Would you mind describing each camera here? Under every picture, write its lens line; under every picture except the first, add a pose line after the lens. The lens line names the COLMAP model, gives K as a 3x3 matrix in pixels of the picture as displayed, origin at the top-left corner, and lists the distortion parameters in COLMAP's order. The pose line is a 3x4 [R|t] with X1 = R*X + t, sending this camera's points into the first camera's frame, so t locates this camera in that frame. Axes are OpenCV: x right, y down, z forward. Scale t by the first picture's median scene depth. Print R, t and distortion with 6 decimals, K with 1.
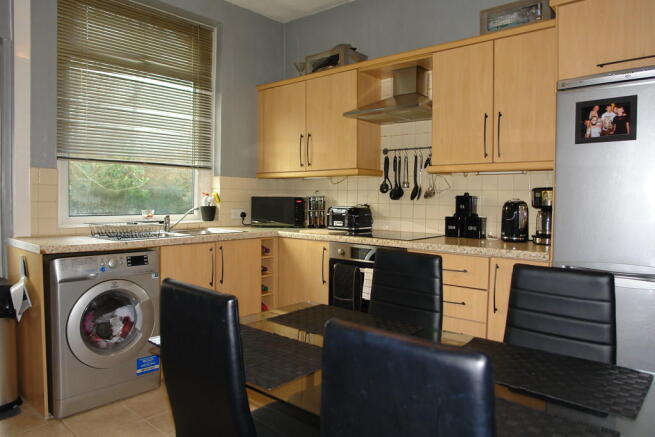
lens RADIAL K [[457.3, 0, 327.5], [0, 457.3, 218.5], [0, 0, 1]] dist [-0.093044, 0.003405]
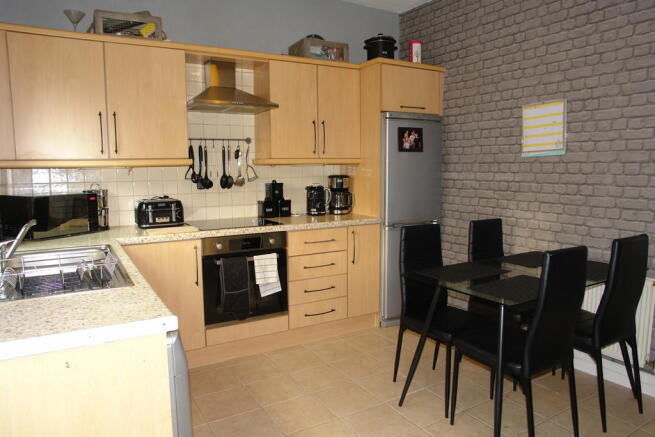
lens RADIAL K [[457.3, 0, 327.5], [0, 457.3, 218.5], [0, 0, 1]] dist [-0.093044, 0.003405]
pose [[0.307884, -0.116586, 0.944254, -0.809315], [0.054153, 0.993002, 0.104948, -0.075863], [-0.949881, 0.018823, 0.312043, 0.485459]]
